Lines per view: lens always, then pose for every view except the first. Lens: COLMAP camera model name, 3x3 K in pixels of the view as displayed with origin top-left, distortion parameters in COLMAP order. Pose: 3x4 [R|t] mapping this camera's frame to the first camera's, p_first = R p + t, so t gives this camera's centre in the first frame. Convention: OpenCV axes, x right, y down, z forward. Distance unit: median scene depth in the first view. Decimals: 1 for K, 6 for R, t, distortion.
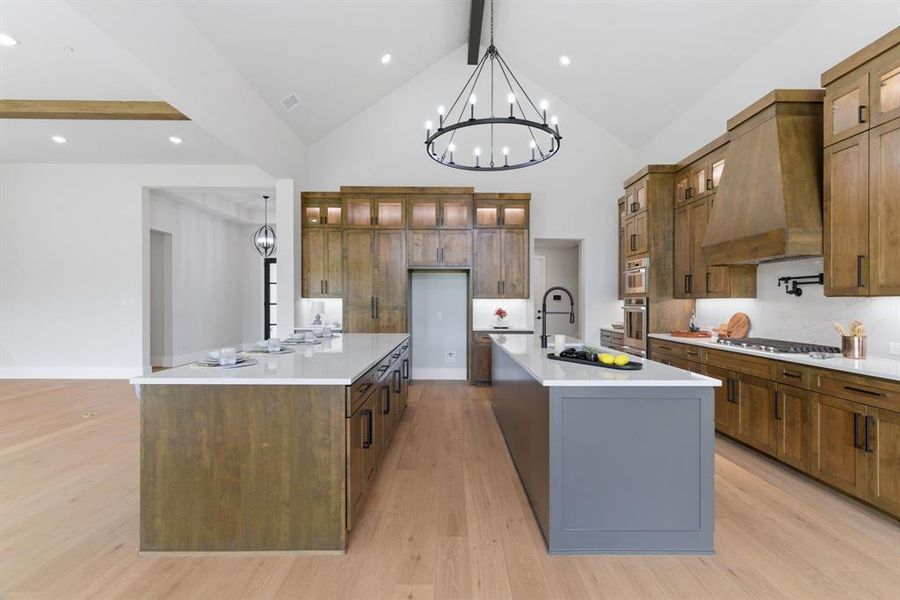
lens RADIAL K [[404.0, 0, 452.7], [0, 404.0, 300.0], [0, 0, 1]] dist [-0.001005, -0.000704]
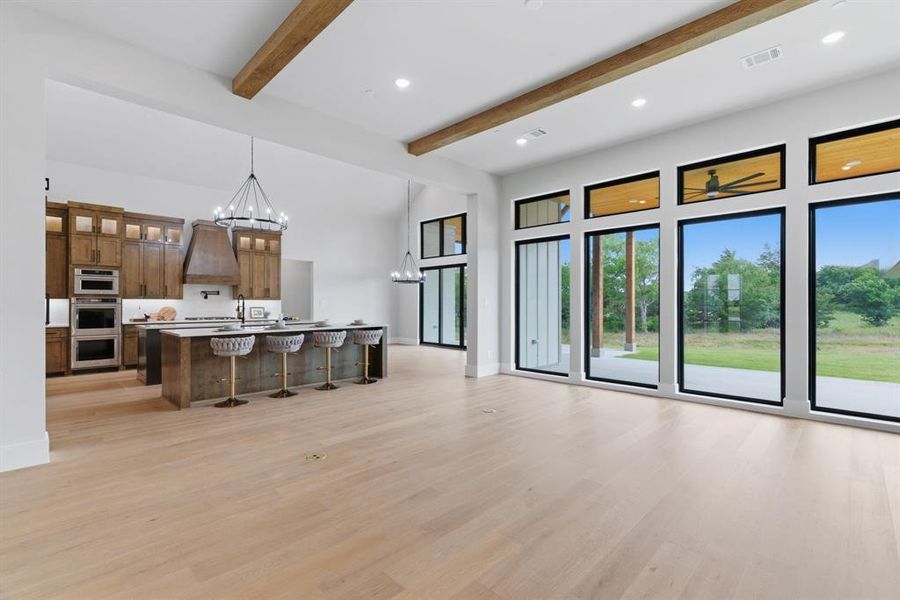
lens RADIAL K [[404.0, 0, 454.6], [0, 404.0, 301.6], [0, 0, 1]] dist [-0.001005, -0.000704]
pose [[-0.708125, -0.000486, 0.706087, -1.120209], [-0.005247, 0.999976, -0.004575, 0.005467], [-0.706068, -0.006945, -0.708110, 0.945530]]
